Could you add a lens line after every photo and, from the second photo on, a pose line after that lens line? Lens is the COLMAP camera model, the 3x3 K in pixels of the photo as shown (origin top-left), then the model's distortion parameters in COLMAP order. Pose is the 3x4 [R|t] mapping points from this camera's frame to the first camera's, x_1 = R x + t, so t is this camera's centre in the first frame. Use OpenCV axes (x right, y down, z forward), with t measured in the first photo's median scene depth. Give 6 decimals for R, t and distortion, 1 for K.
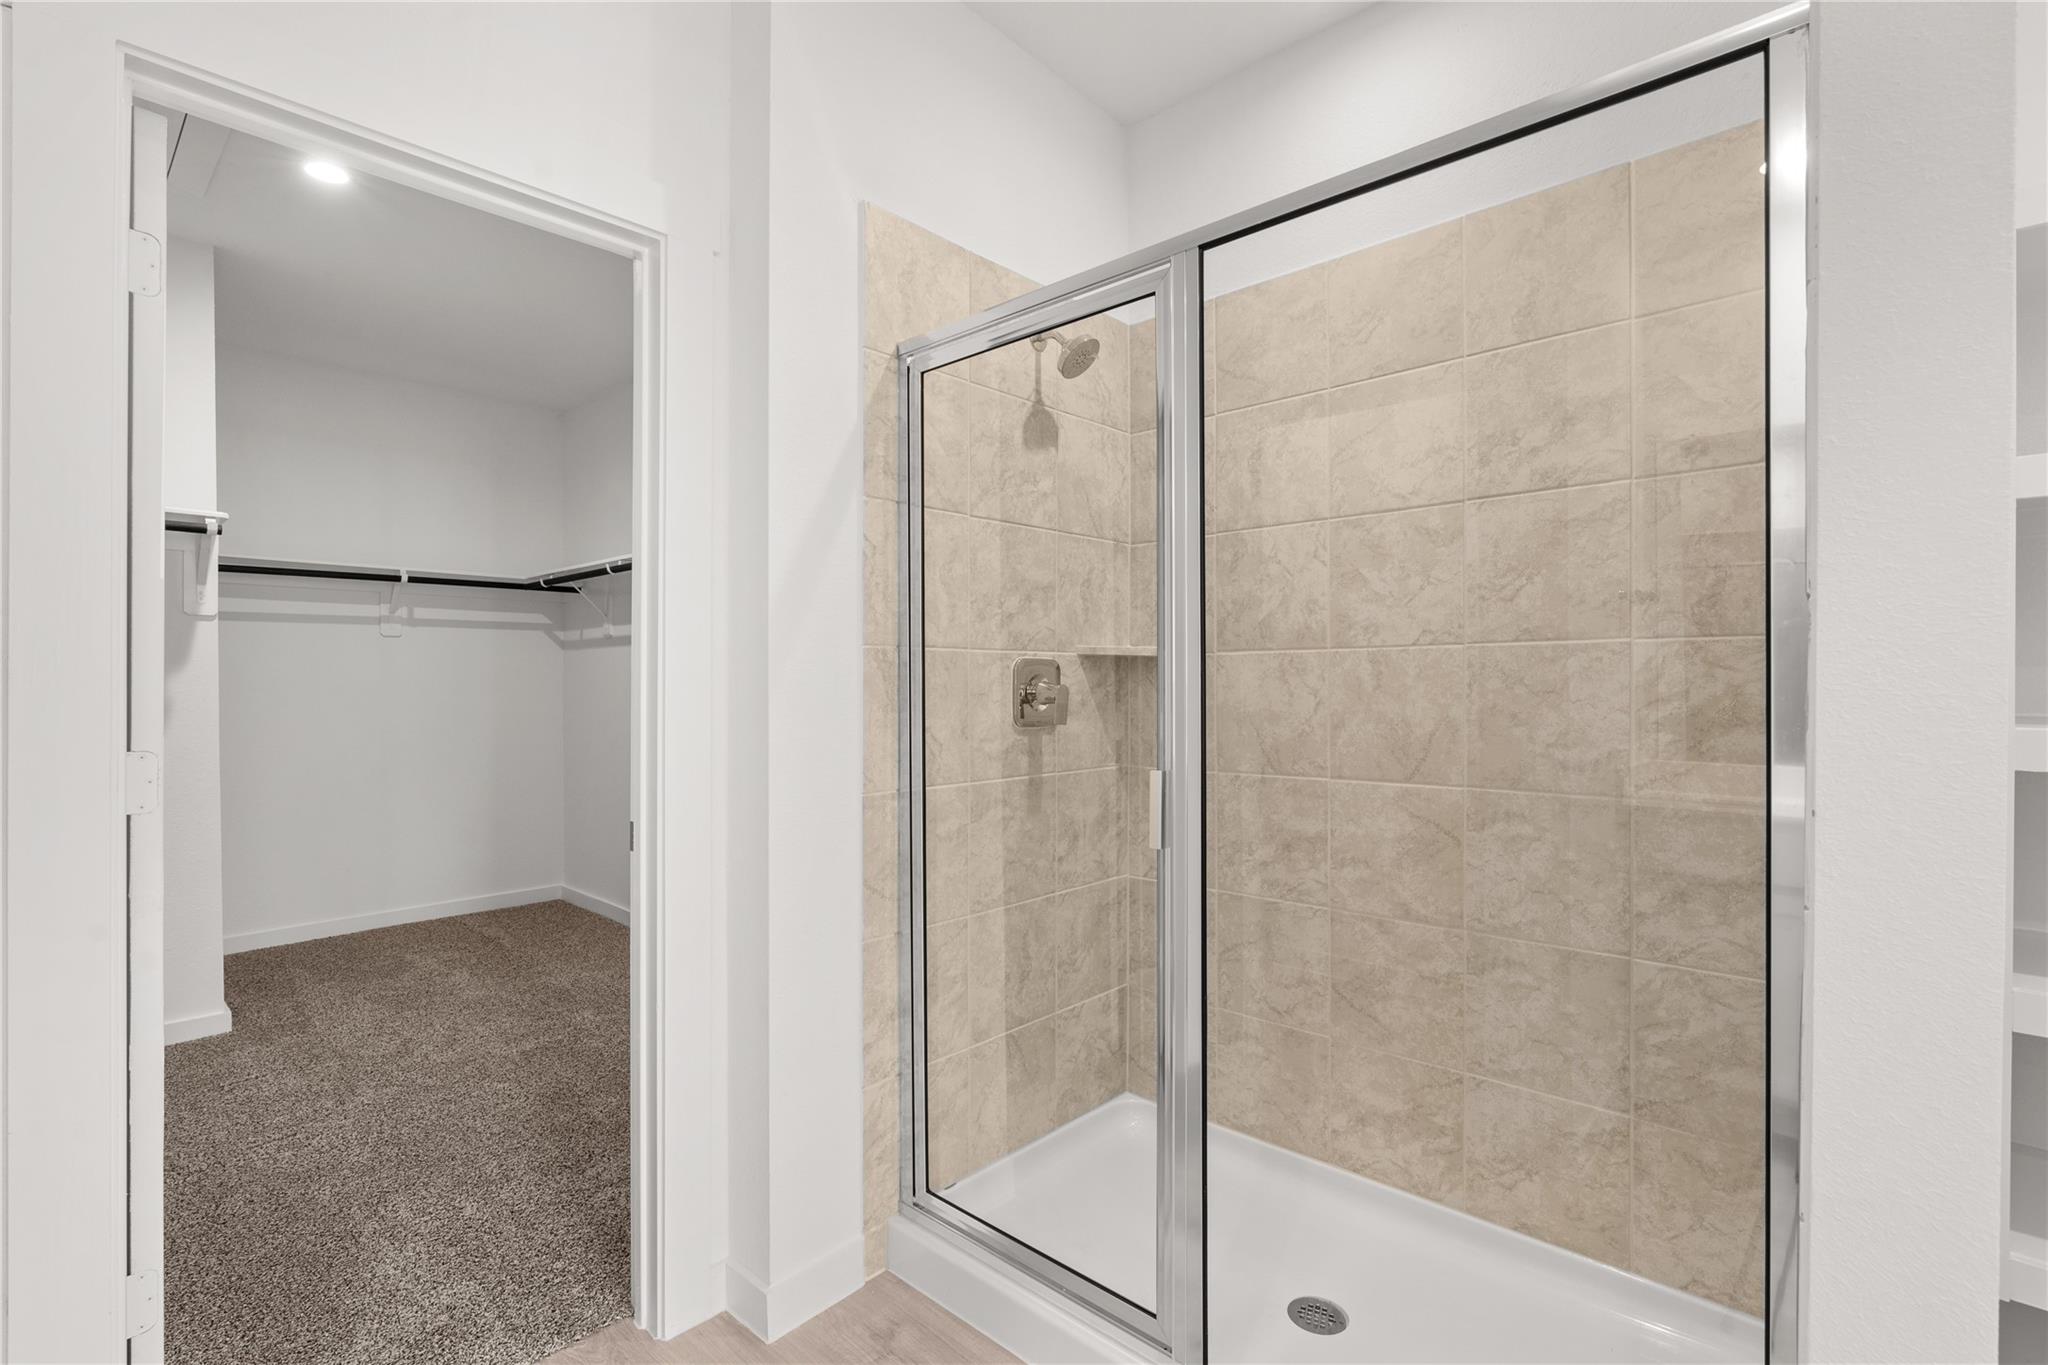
lens RADIAL K [[946.9, 0, 1030.3], [0, 946.9, 676.9], [0, 0, 1]] dist [-0.005106, 0.000994]
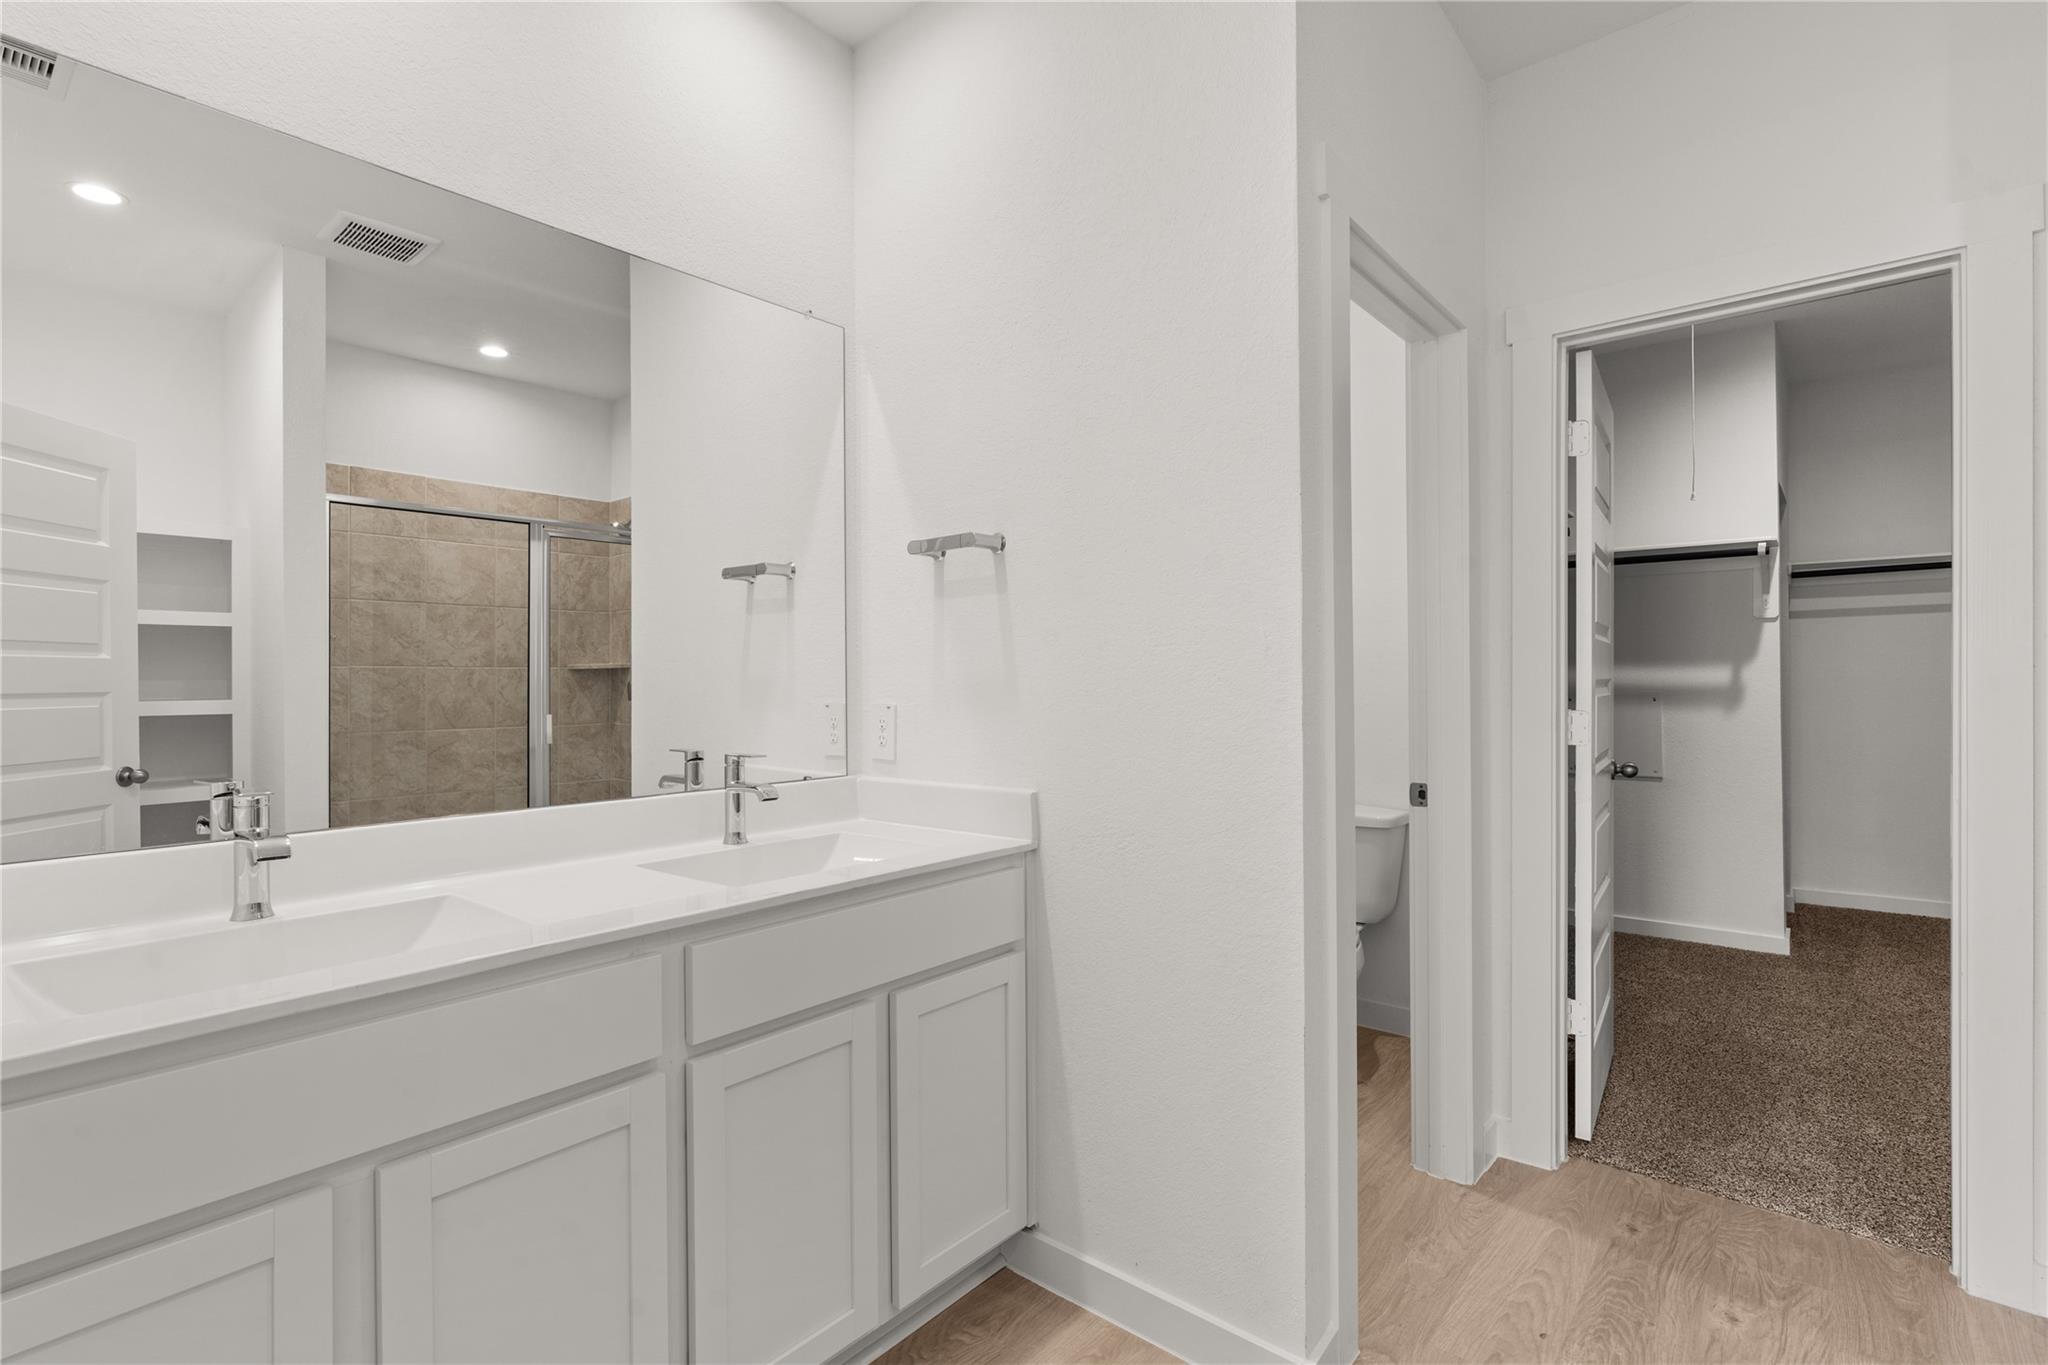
lens RADIAL K [[946.9, 0, 1030.3], [0, 946.9, 676.9], [0, 0, 1]] dist [-0.005106, 0.000994]
pose [[0.060104, 0.004895, -0.998180, 0.348823], [0.007111, 0.999960, 0.005332, -0.000368], [0.998167, -0.007419, 0.060067, -0.062449]]
